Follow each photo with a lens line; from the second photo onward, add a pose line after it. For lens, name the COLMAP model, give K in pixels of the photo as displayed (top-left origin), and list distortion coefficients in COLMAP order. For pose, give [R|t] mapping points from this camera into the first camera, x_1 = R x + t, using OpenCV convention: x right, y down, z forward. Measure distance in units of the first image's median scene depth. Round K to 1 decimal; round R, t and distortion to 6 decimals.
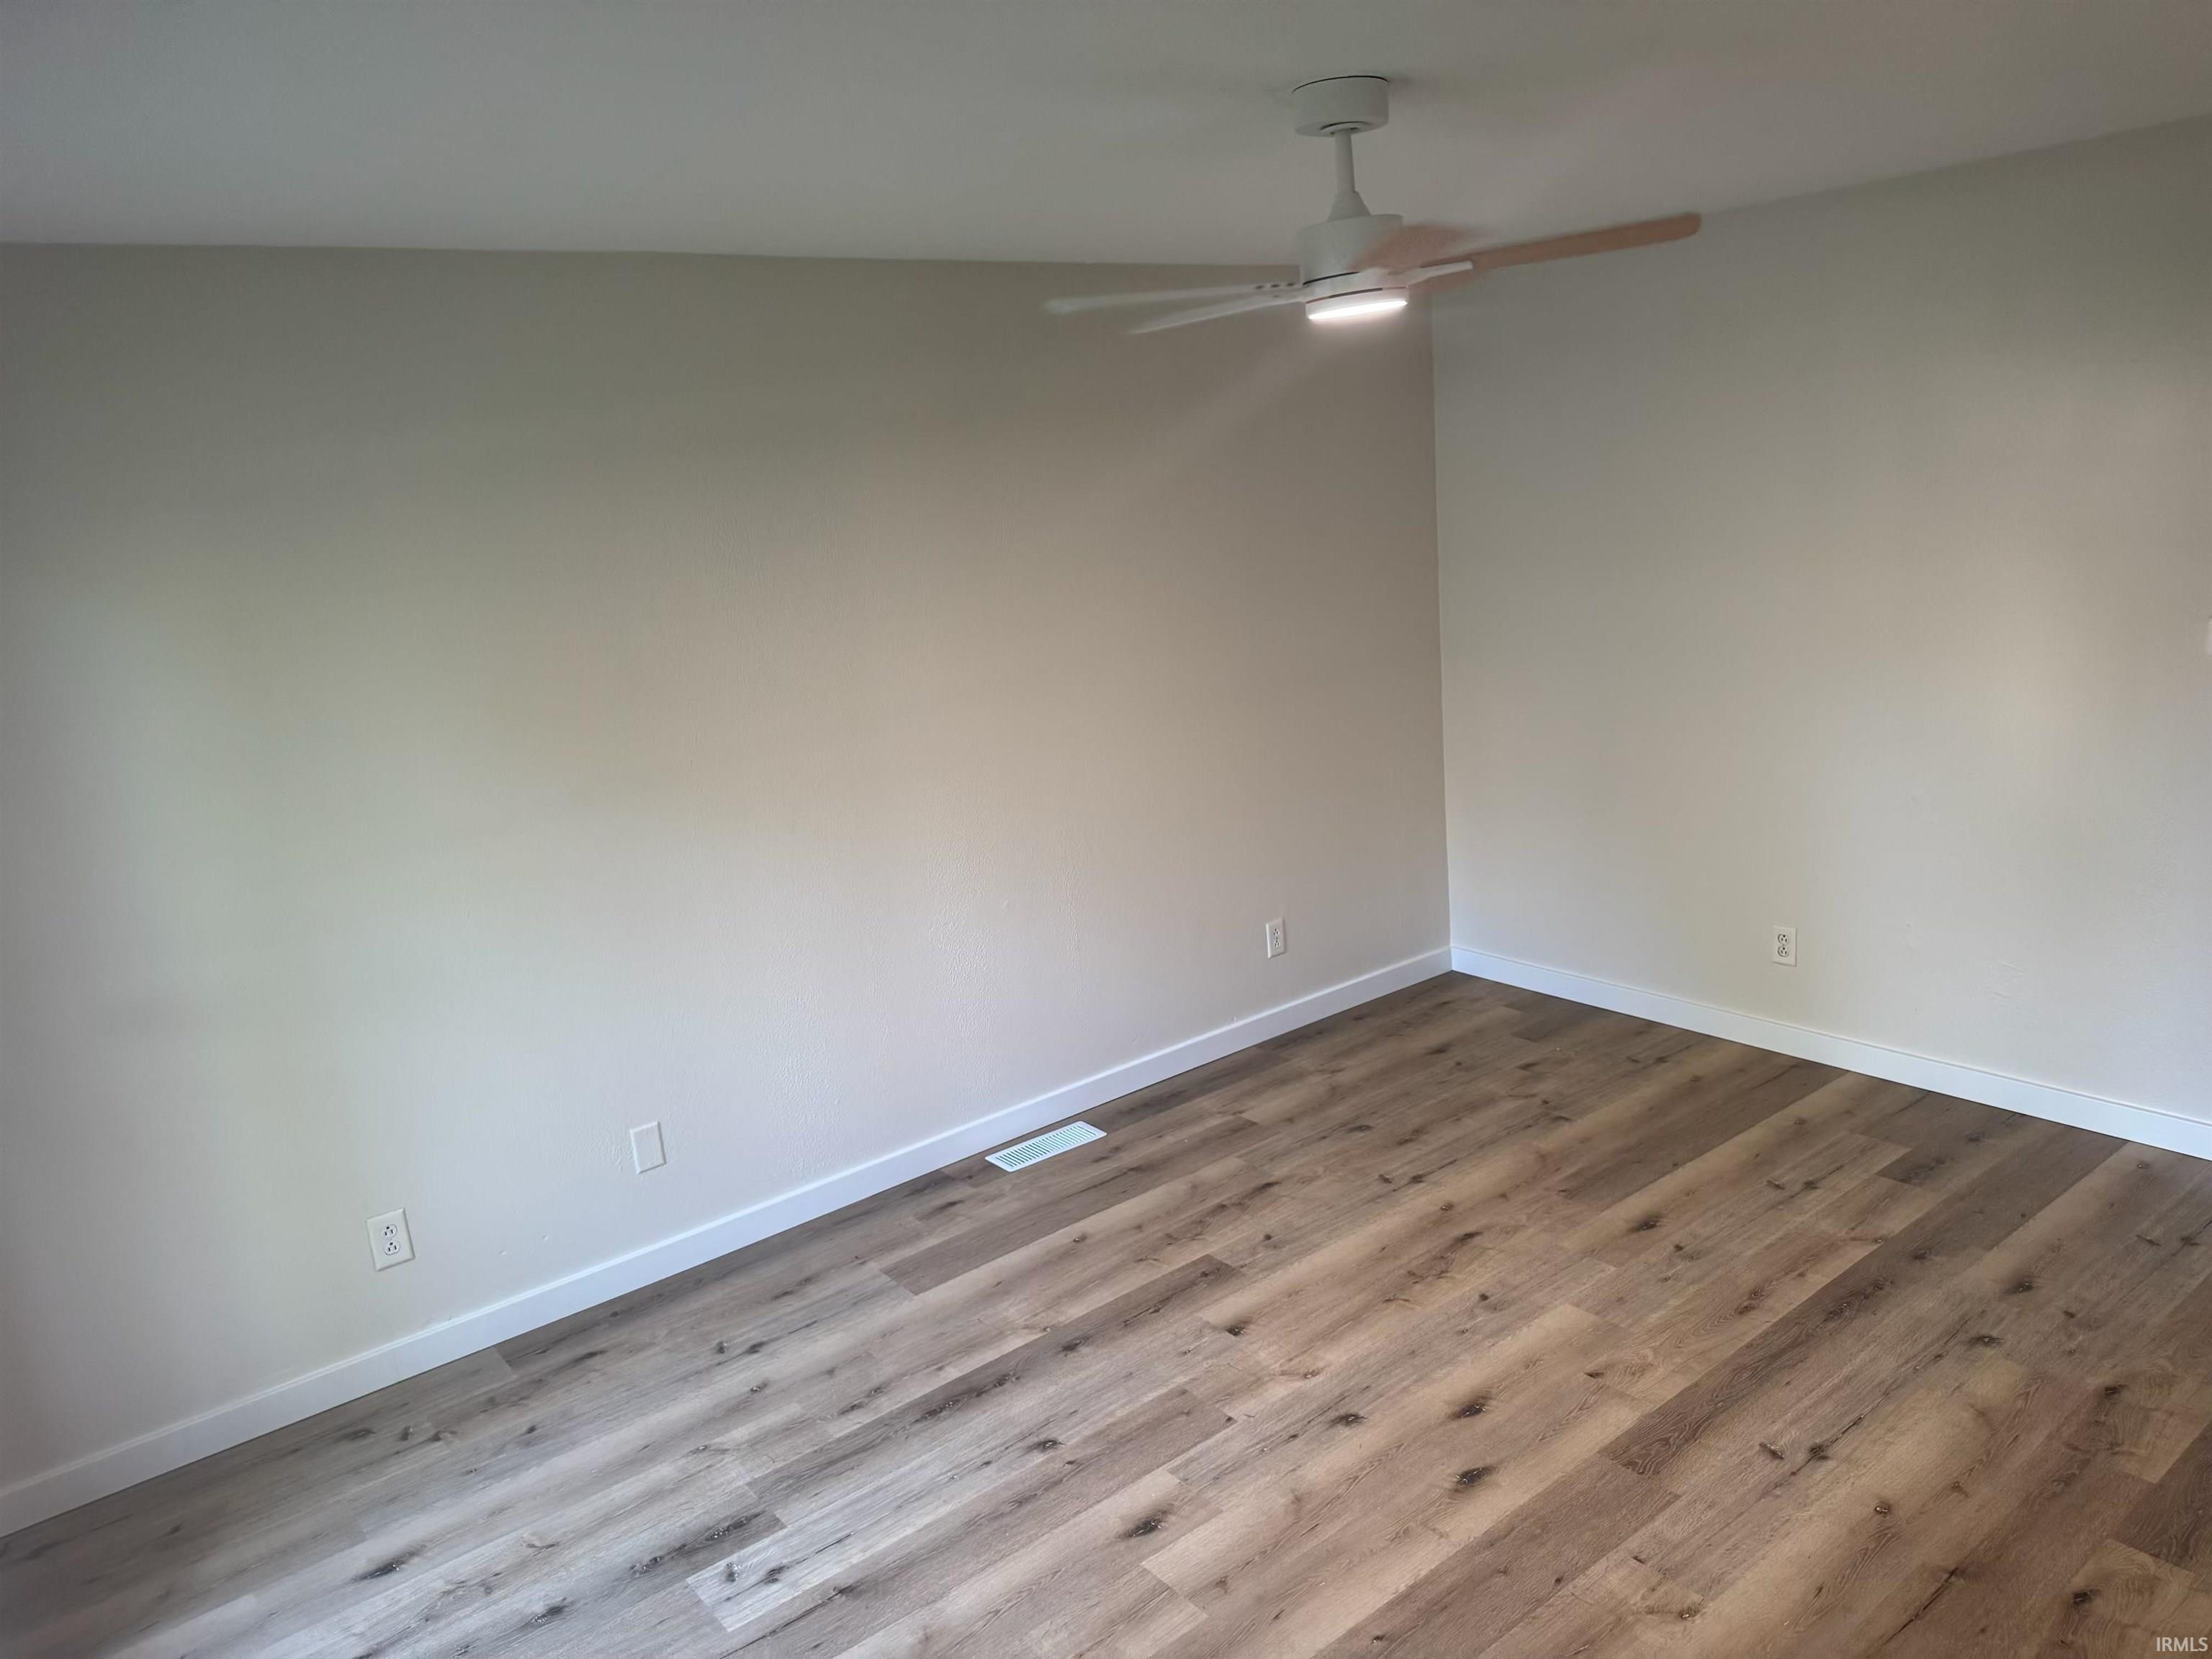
lens RADIAL K [[1567.2, 0, 1111.8], [0, 1567.2, 818.3], [0, 0, 1]] dist [0.056195, -0.059496]
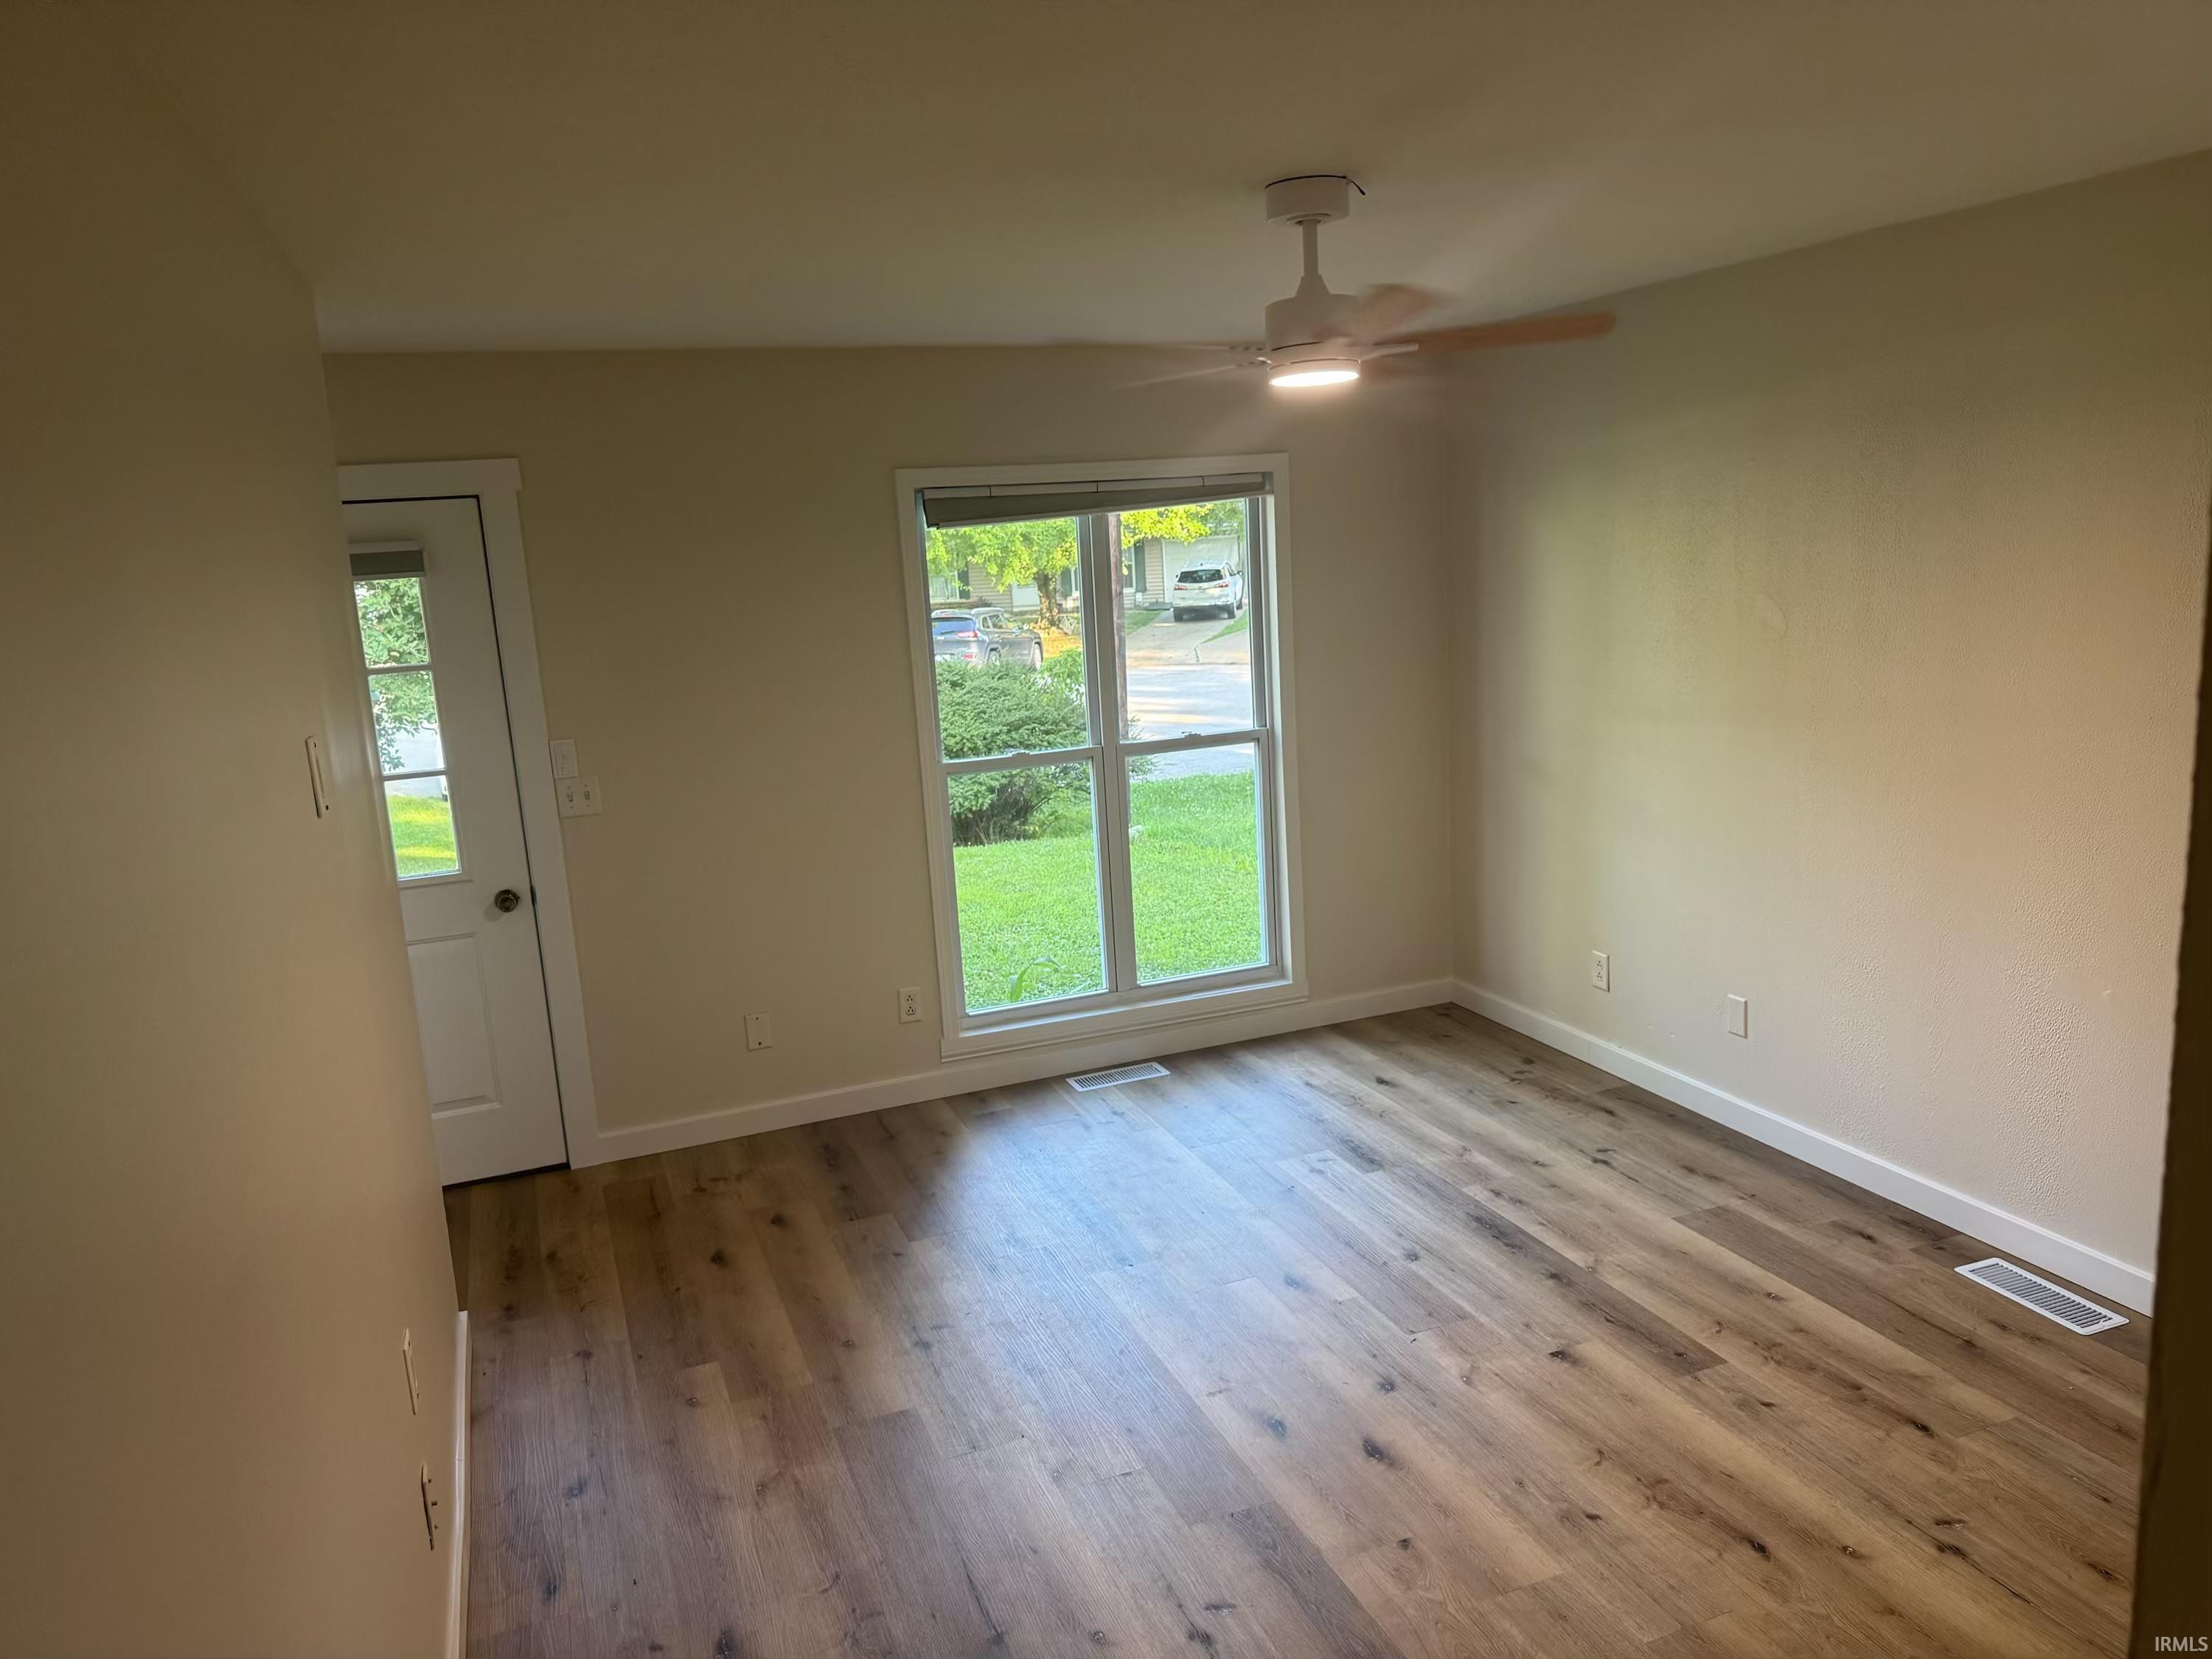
lens RADIAL K [[1567.2, 0, 1110.3], [0, 1567.2, 830.0], [0, 0, 1]] dist [0.056195, -0.059496]
pose [[-0.292586, 0.274220, -0.916077, 1.001596], [-0.126447, 0.938492, 0.321316, -0.273448], [0.947842, 0.209847, -0.239916, 0.920873]]
